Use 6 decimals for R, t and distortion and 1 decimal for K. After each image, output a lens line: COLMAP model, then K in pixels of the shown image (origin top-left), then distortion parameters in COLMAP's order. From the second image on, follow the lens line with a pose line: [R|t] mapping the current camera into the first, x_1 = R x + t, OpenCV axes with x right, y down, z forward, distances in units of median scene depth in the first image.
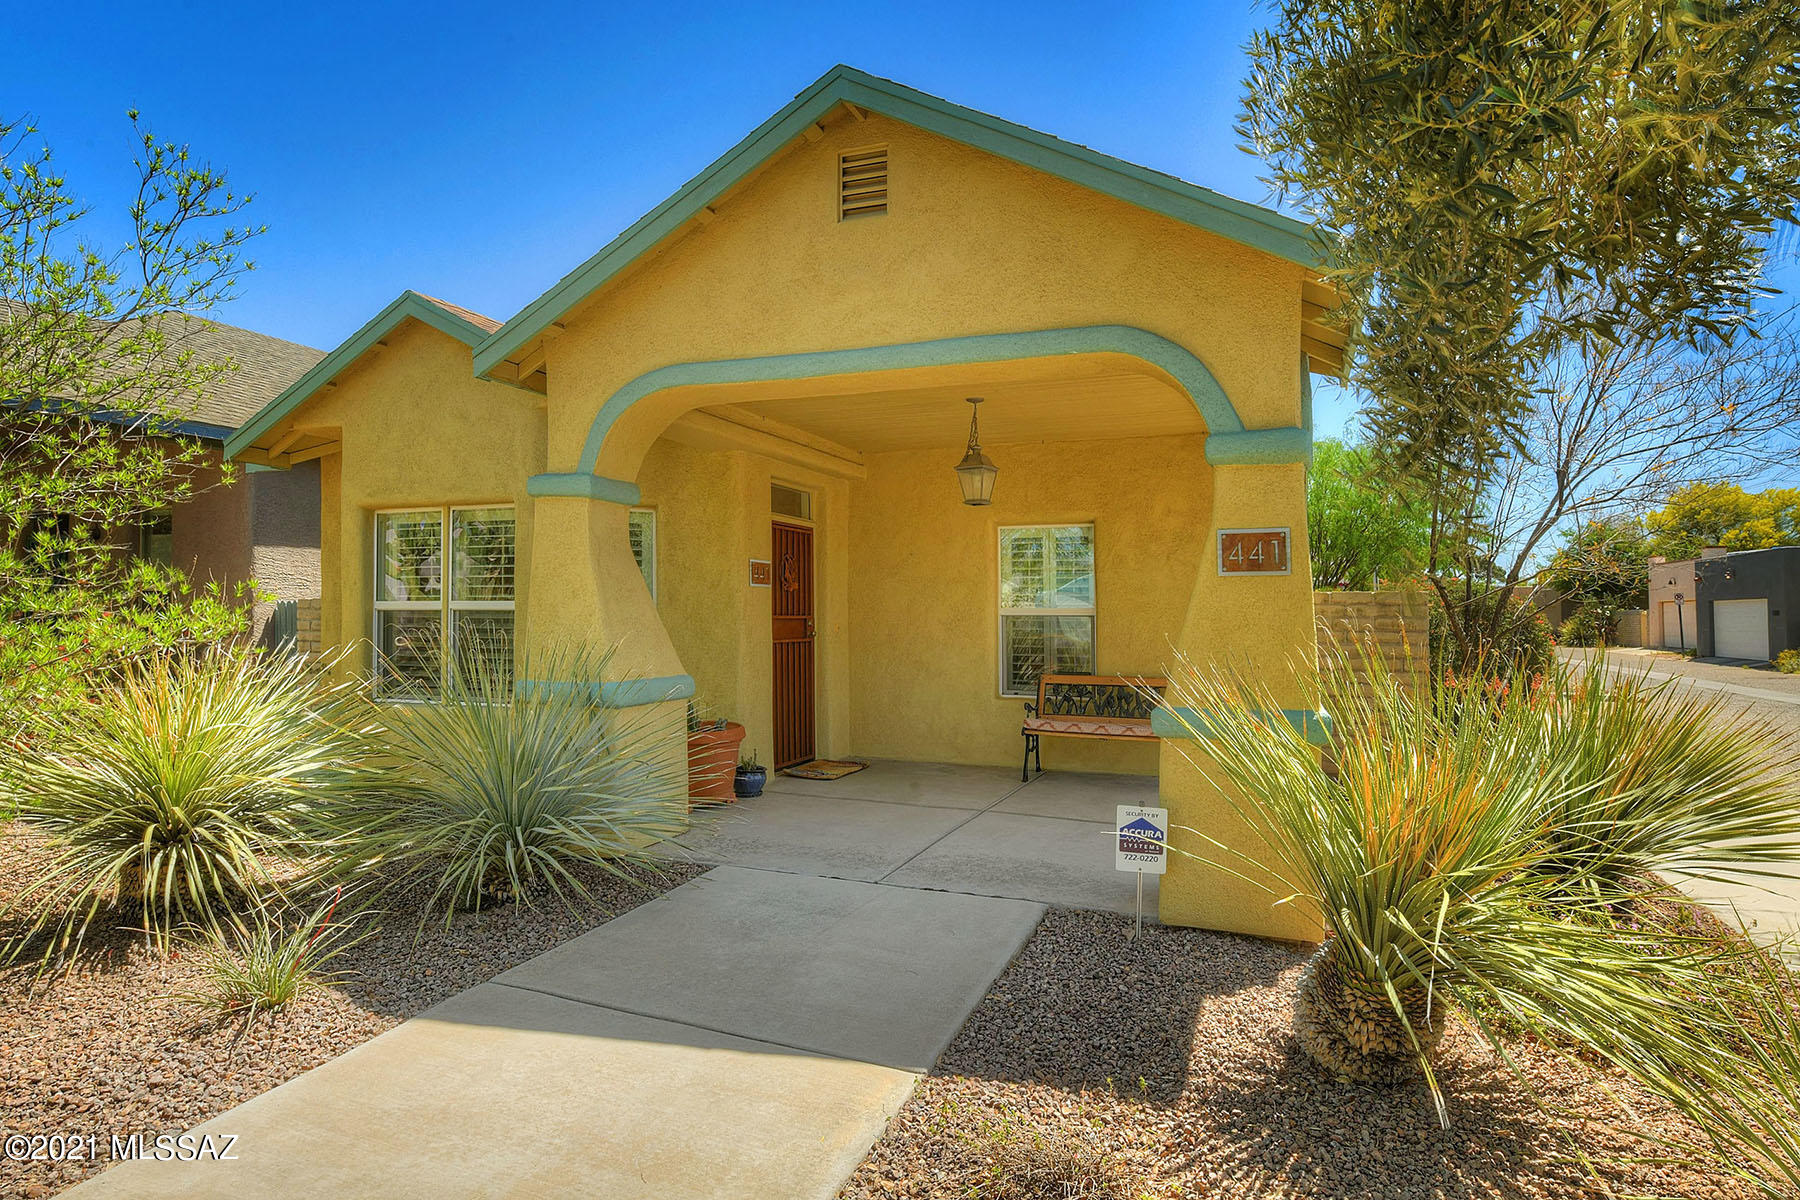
lens RADIAL K [[888.9, 0, 930.5], [0, 888.9, 606.3], [0, 0, 1]] dist [0.004434, 0.000845]
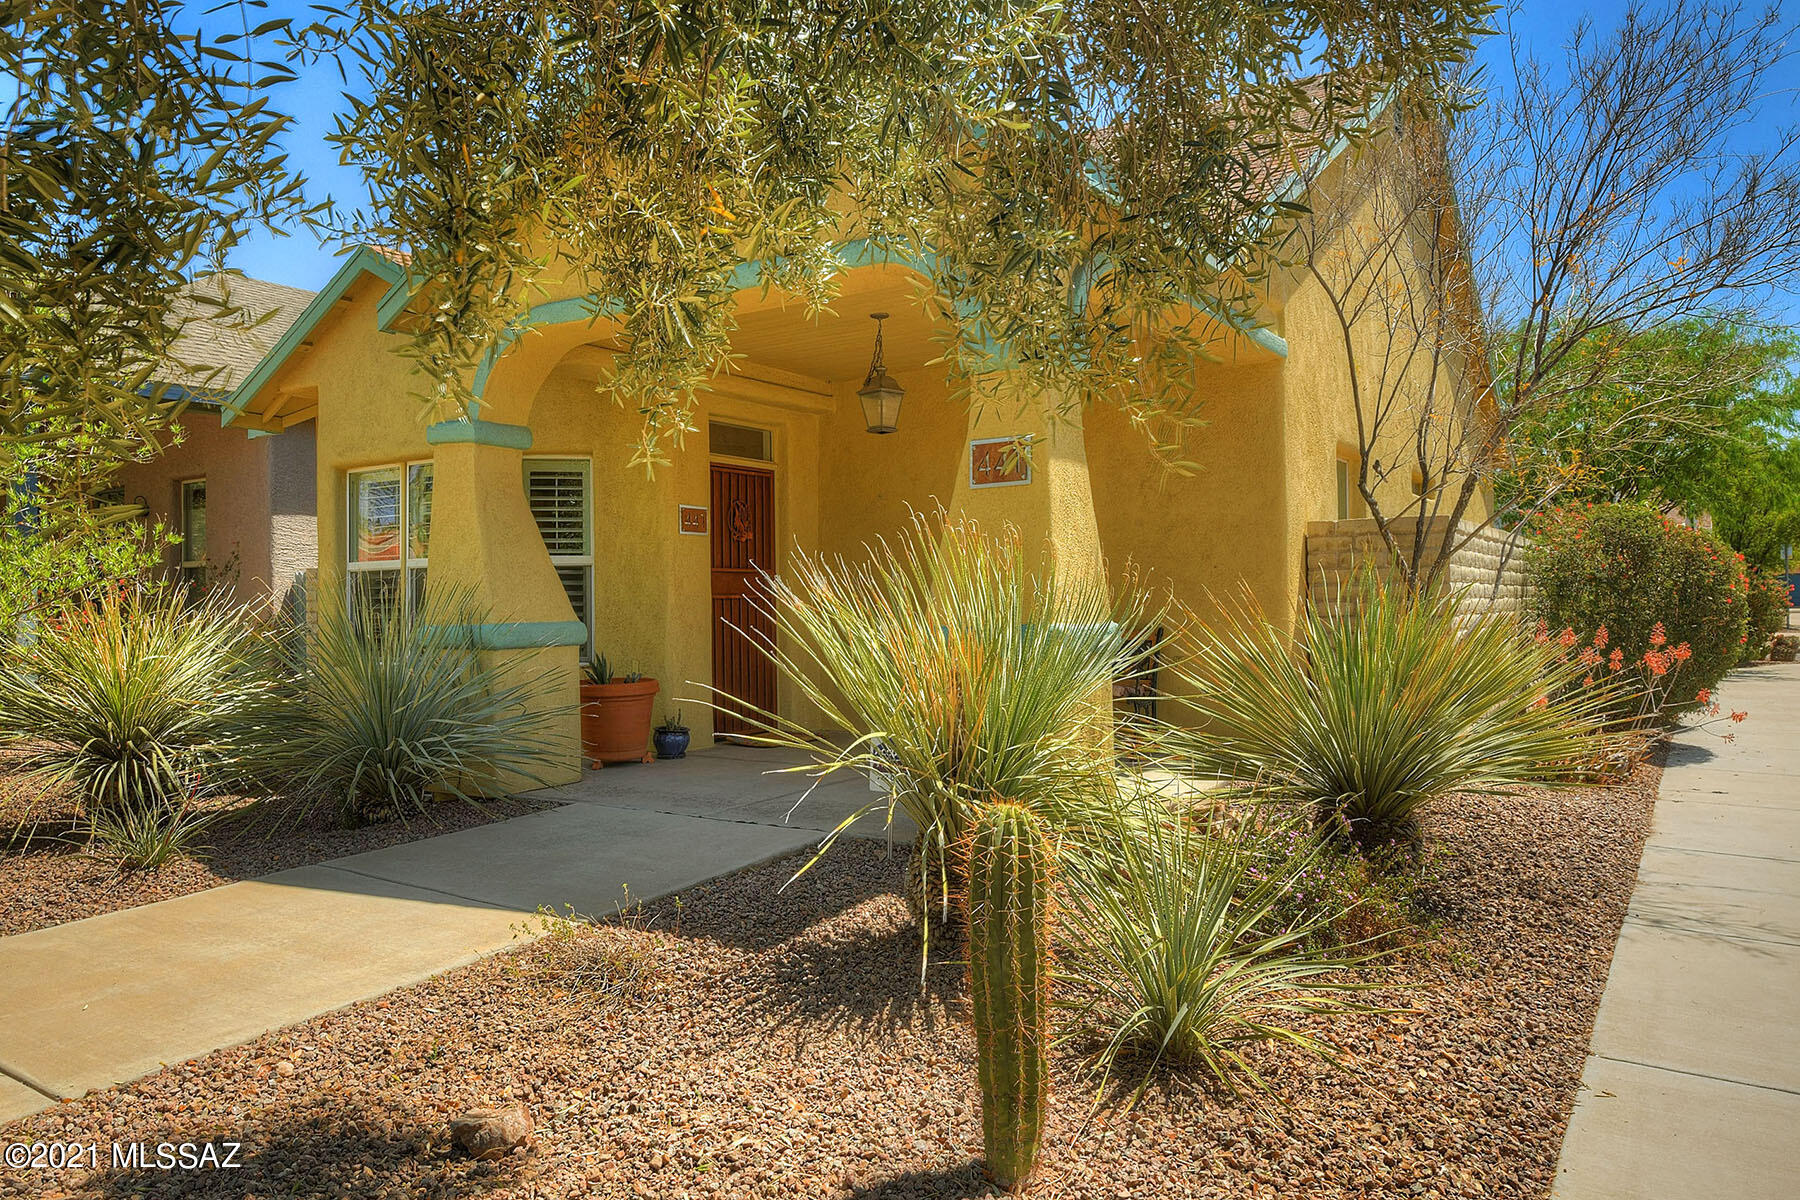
lens RADIAL K [[1256.0, 0, 900.0], [0, 1256.0, 600.0], [0, 0, 1]] dist [0.003710, -0.001289]
pose [[0.966297, -0.014325, -0.257030, 0.391627], [0.014501, 0.999894, -0.001210, 0.056555], [0.257020, -0.002558, 0.966403, -0.221204]]
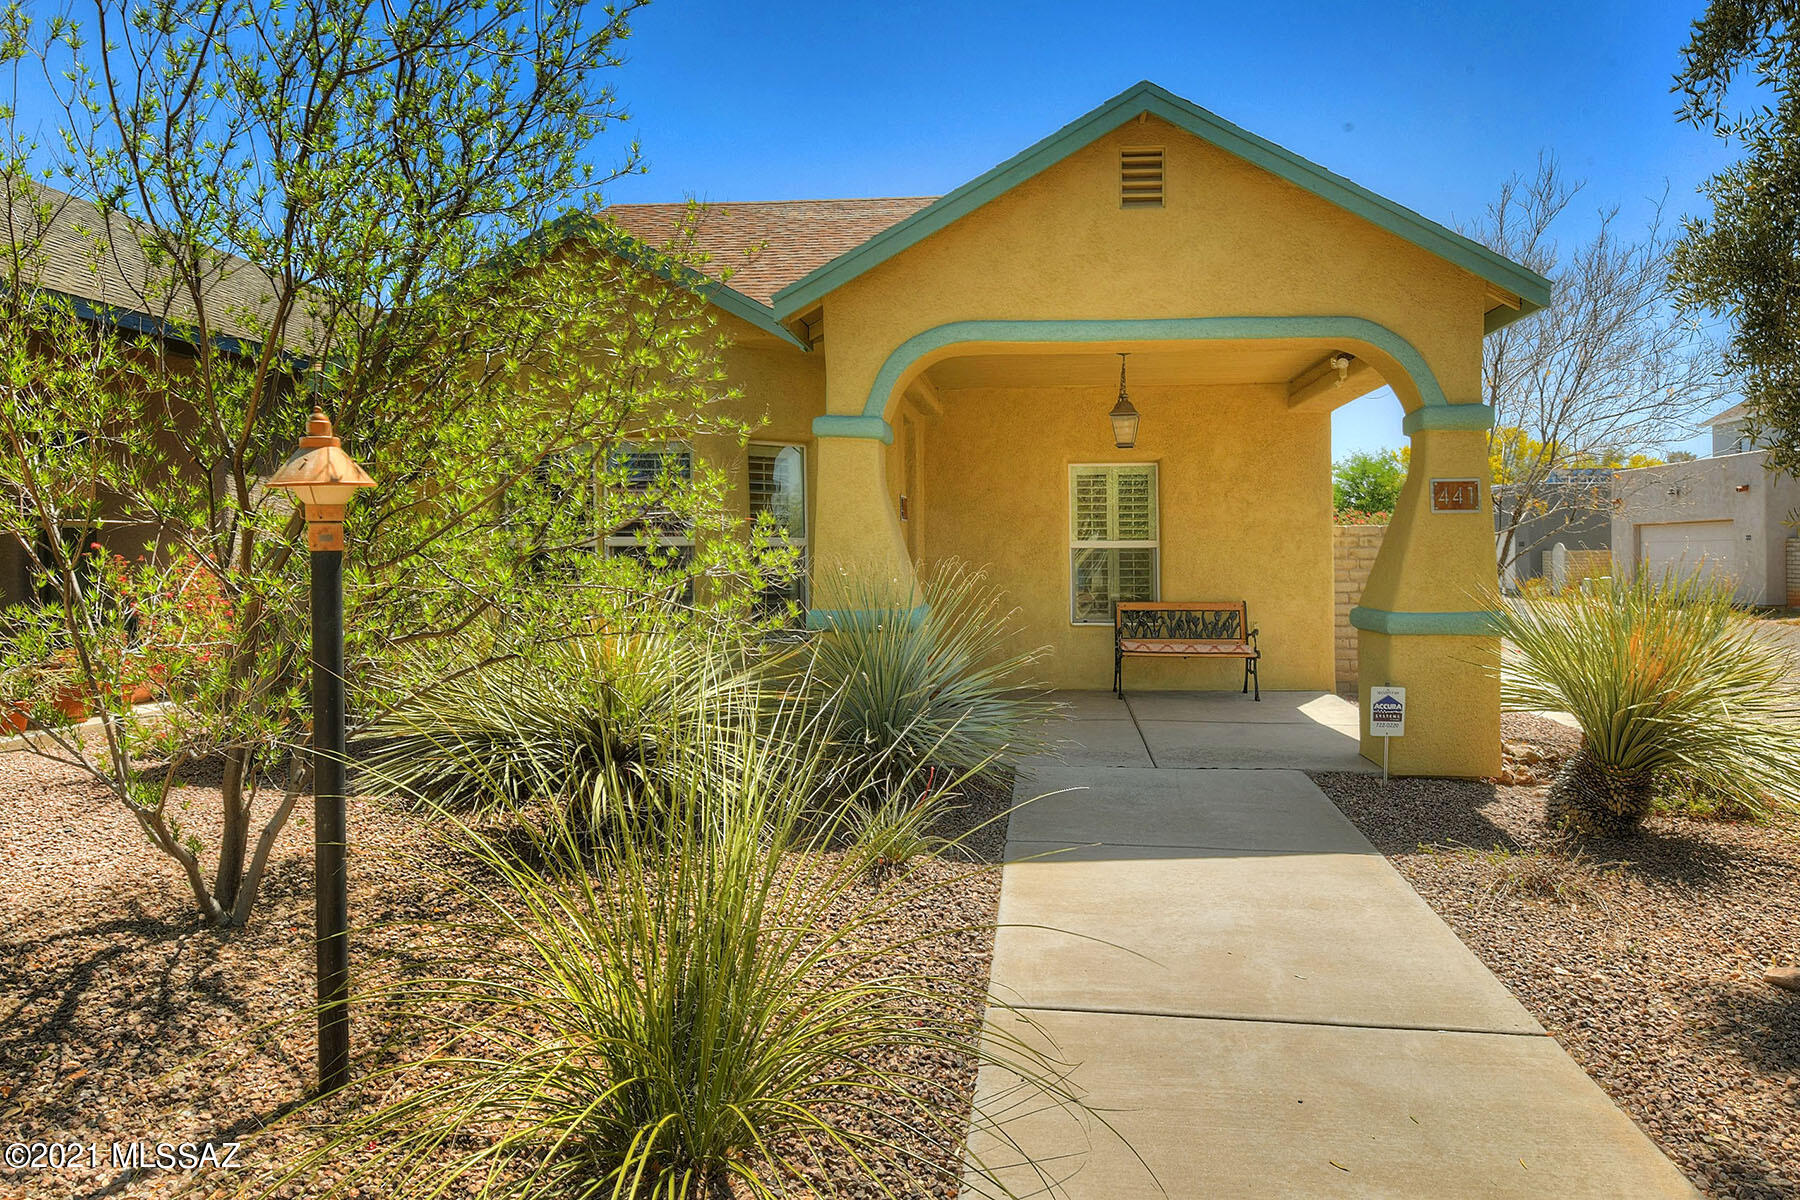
lens RADIAL K [[1059.2, 0, 900.0], [0, 1059.2, 600.0], [0, 0, 1]] dist [-0.002973, -0.001783]
pose [[0.968413, -0.016194, 0.248825, -0.557178], [0.002700, 0.998511, 0.054478, 0.003466], [-0.249337, -0.052085, 0.967015, -0.226582]]
